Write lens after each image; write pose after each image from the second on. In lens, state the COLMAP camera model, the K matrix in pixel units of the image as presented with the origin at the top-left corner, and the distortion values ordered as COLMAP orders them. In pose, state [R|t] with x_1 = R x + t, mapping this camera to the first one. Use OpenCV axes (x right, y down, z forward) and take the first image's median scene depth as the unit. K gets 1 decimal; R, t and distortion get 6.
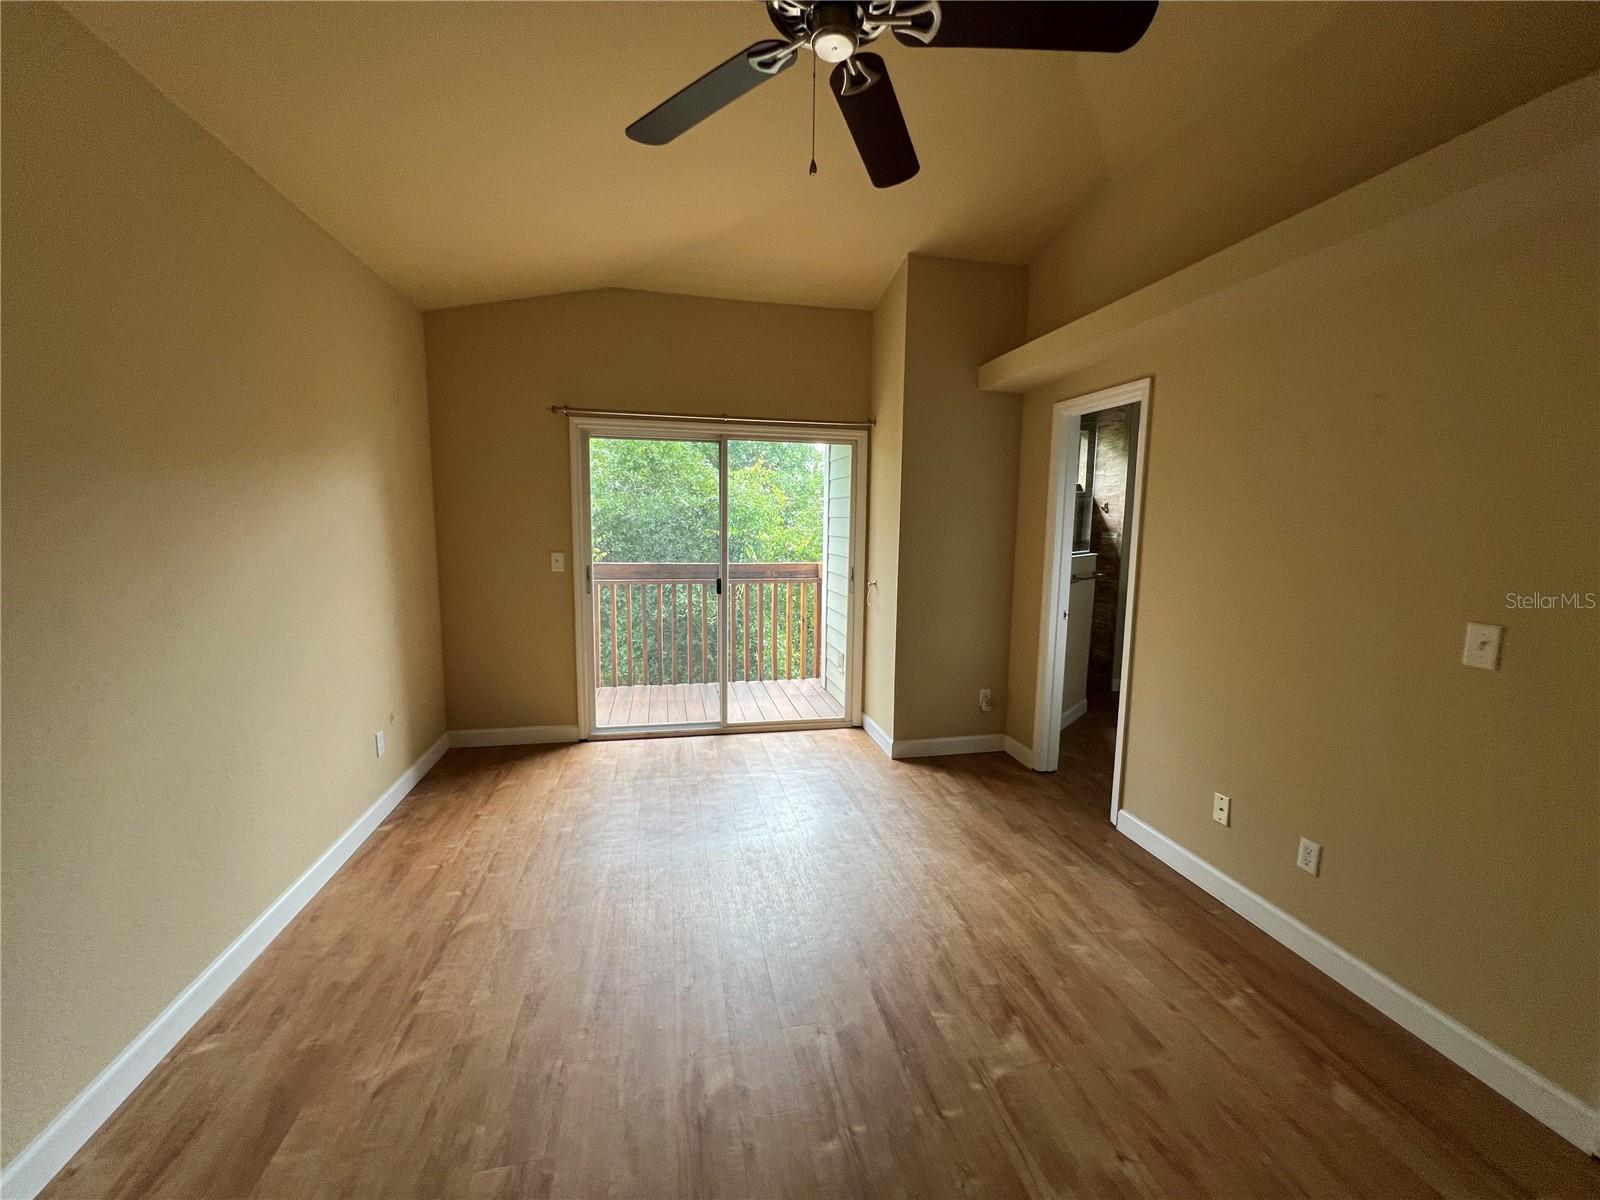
lens RADIAL K [[643.0, 0, 800.0], [0, 643.0, 594.4], [0, 0, 1]] dist [-0.001680, 0.000409]
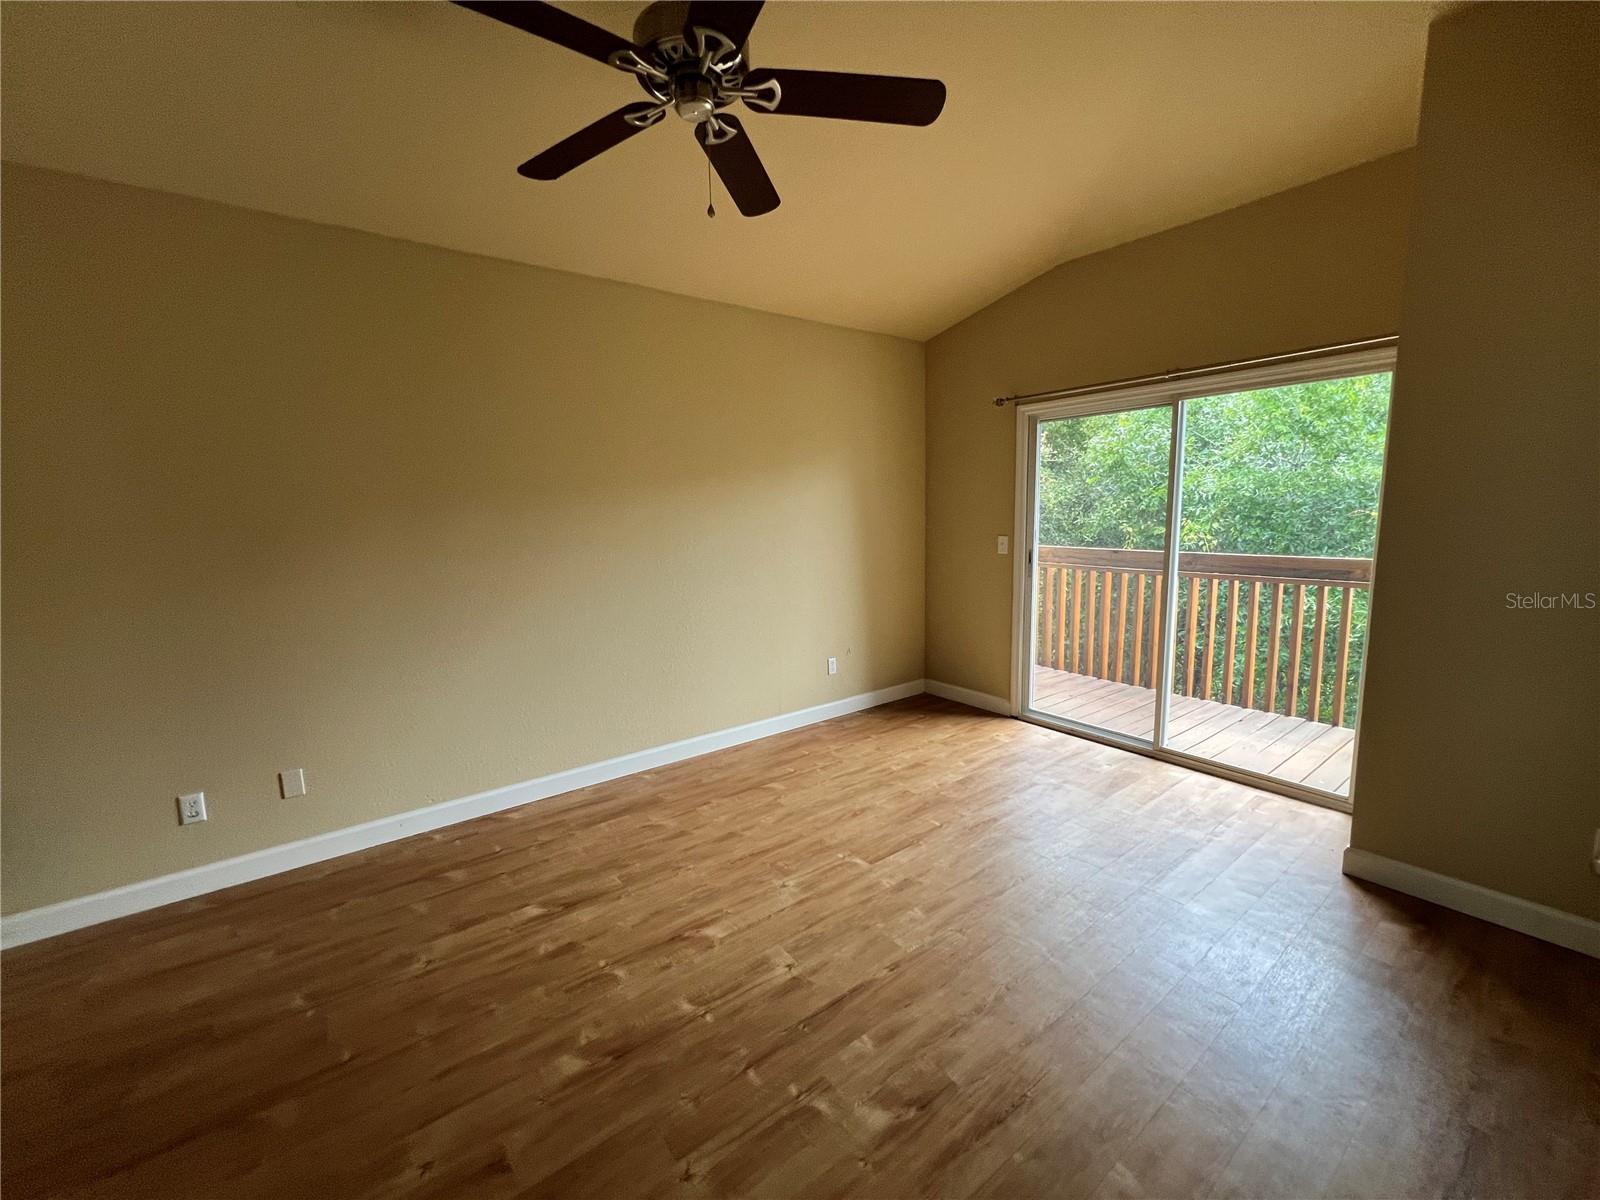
lens RADIAL K [[643.0, 0, 799.5], [0, 643.0, 594.5], [0, 0, 1]] dist [-0.001680, 0.000409]
pose [[0.425619, 0.096168, -0.899778, 0.523799], [-0.078328, 0.994520, 0.069243, -0.018570], [0.901506, 0.041007, 0.430820, 0.275787]]
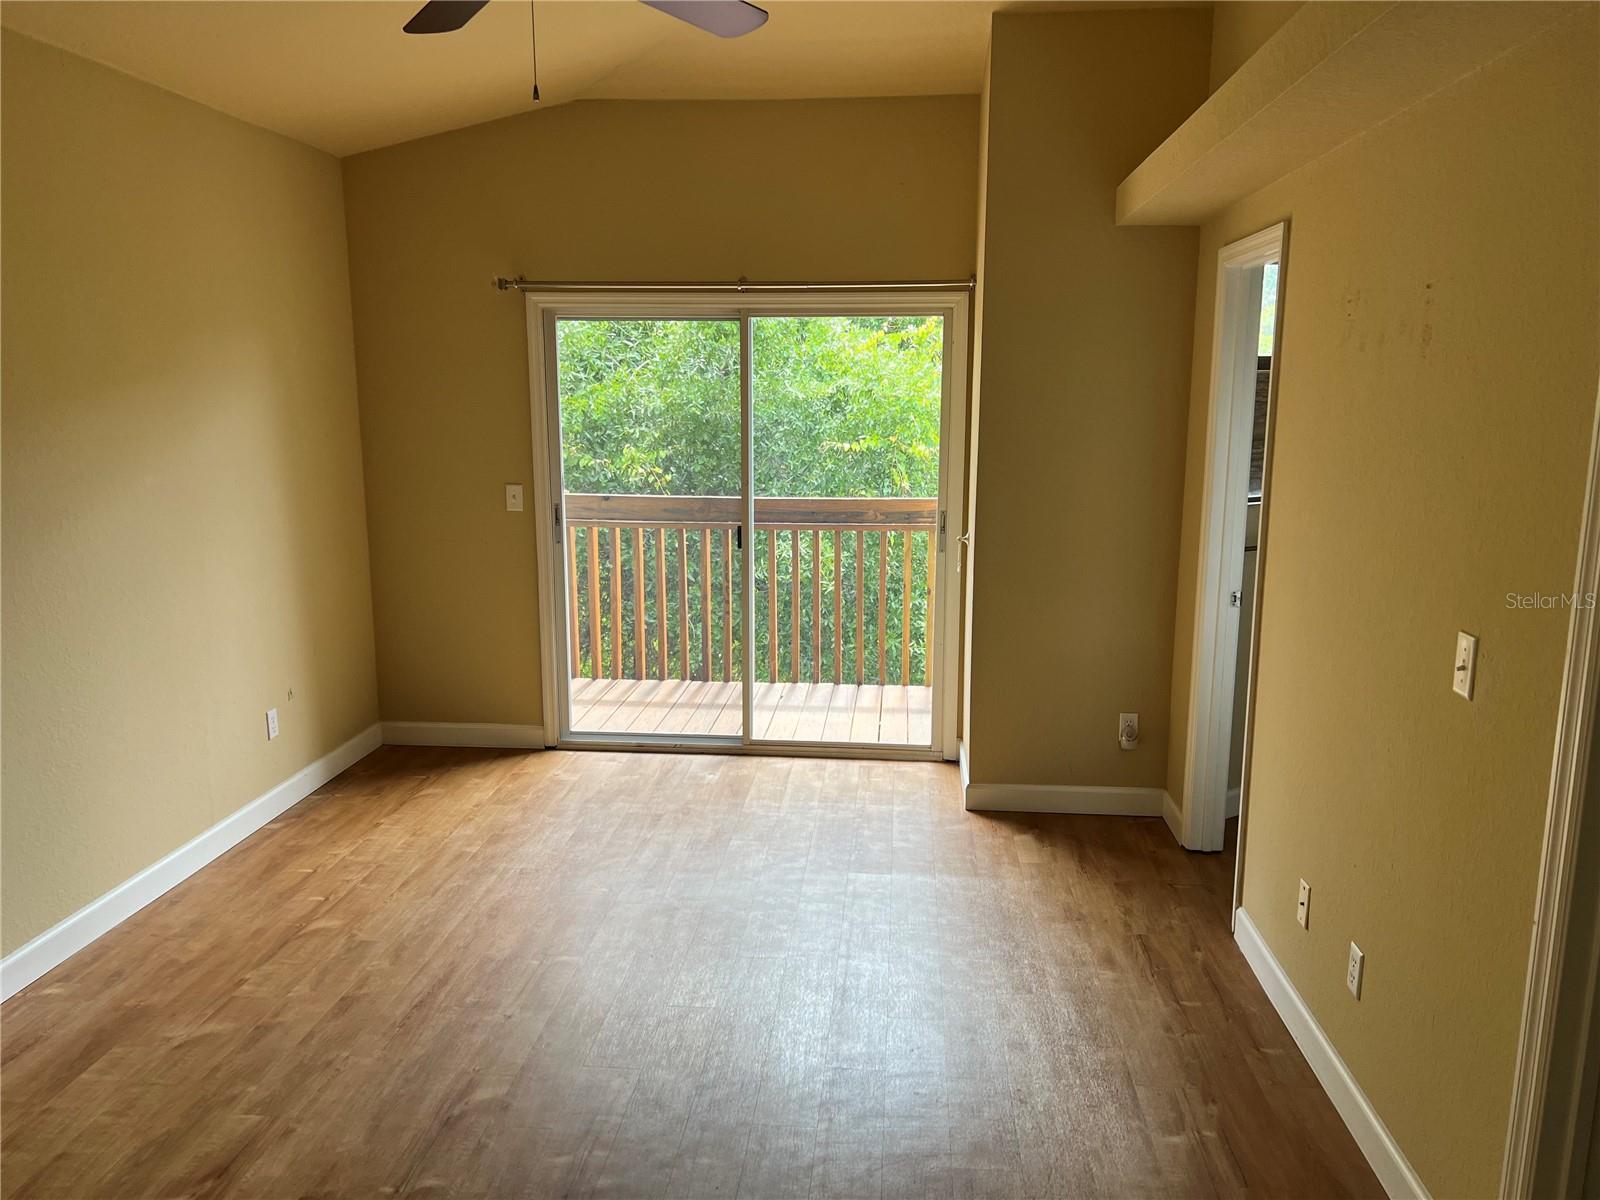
lens RADIAL K [[1204.6, 0, 791.6], [0, 1204.6, 607.7], [0, 0, 1]] dist [0.081808, -0.092321]
pose [[0.954415, 0.040535, -0.295717, 0.376752], [-0.022650, 0.997715, 0.063659, -0.024882], [0.297622, -0.054060, 0.953152, -0.237933]]
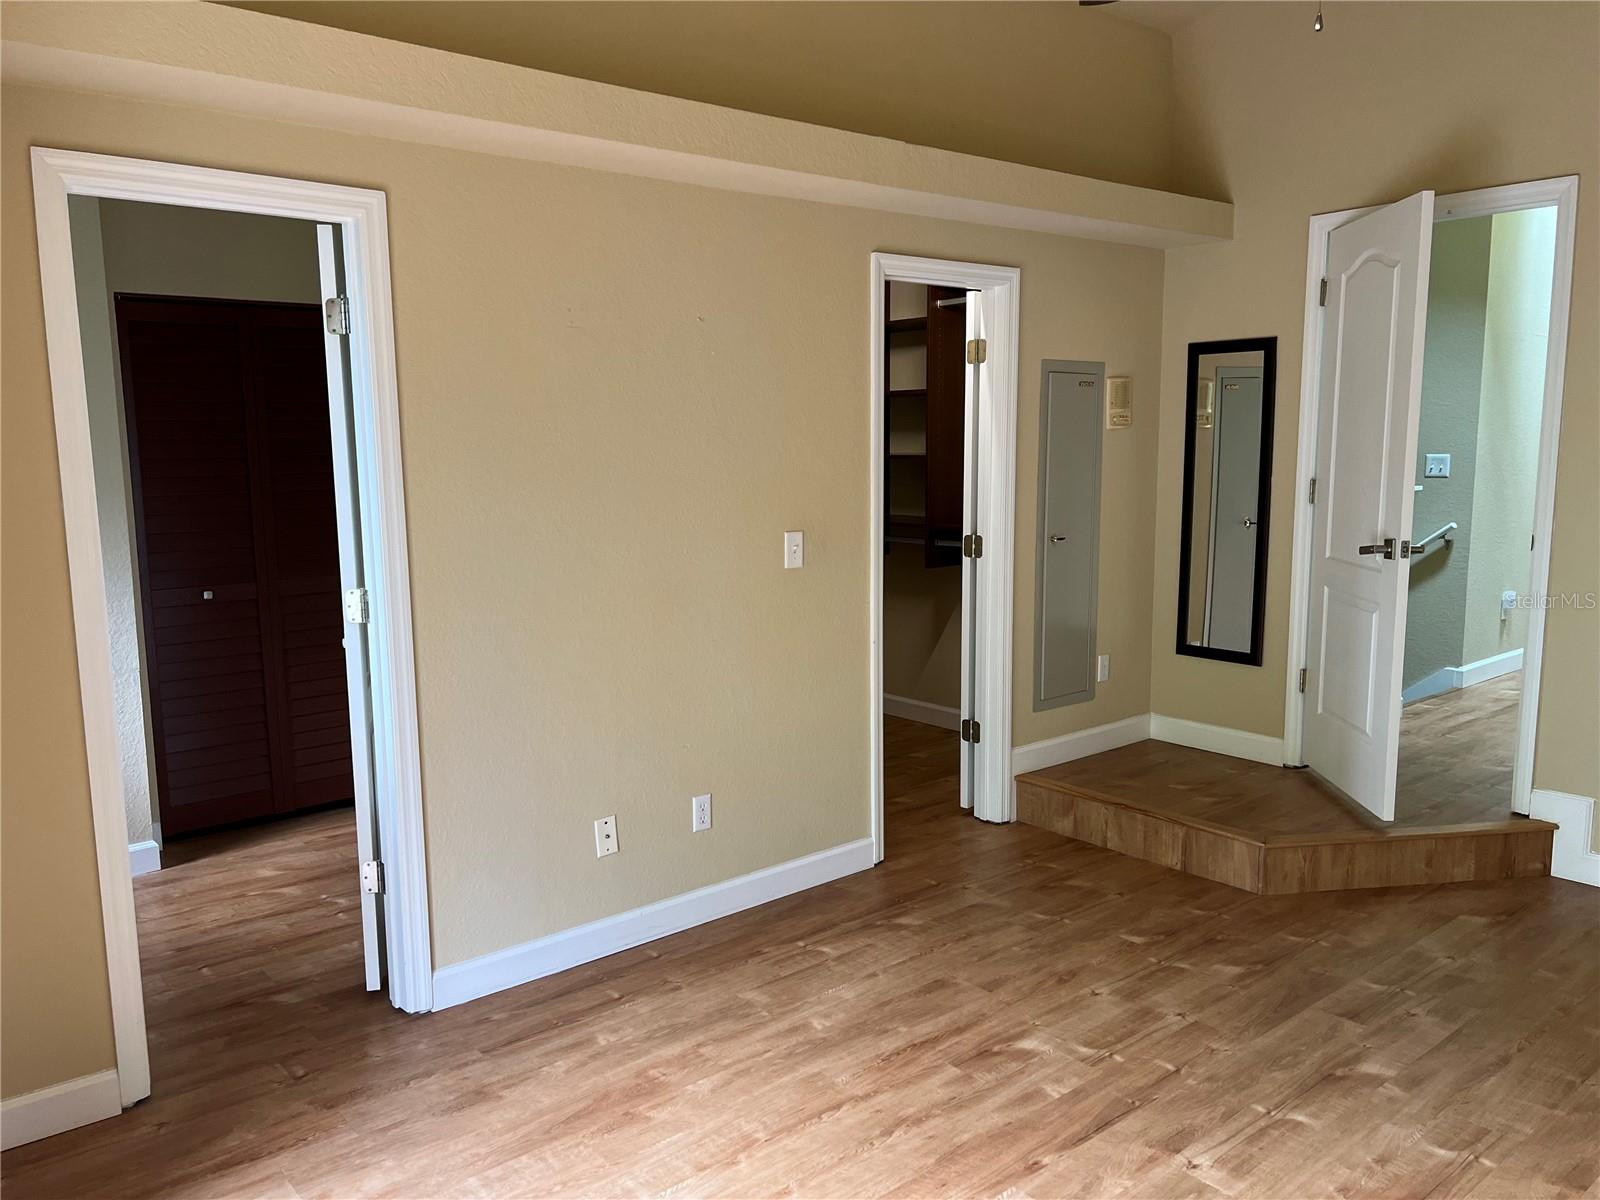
lens RADIAL K [[1204.6, 0, 790.9], [0, 1204.6, 596.6], [0, 0, 1]] dist [0.081808, -0.092321]
pose [[-0.465807, -0.124586, 0.876072, -0.476697], [0.110869, 0.974021, 0.197464, -0.142662], [-0.877913, 0.189109, -0.439893, 1.013237]]
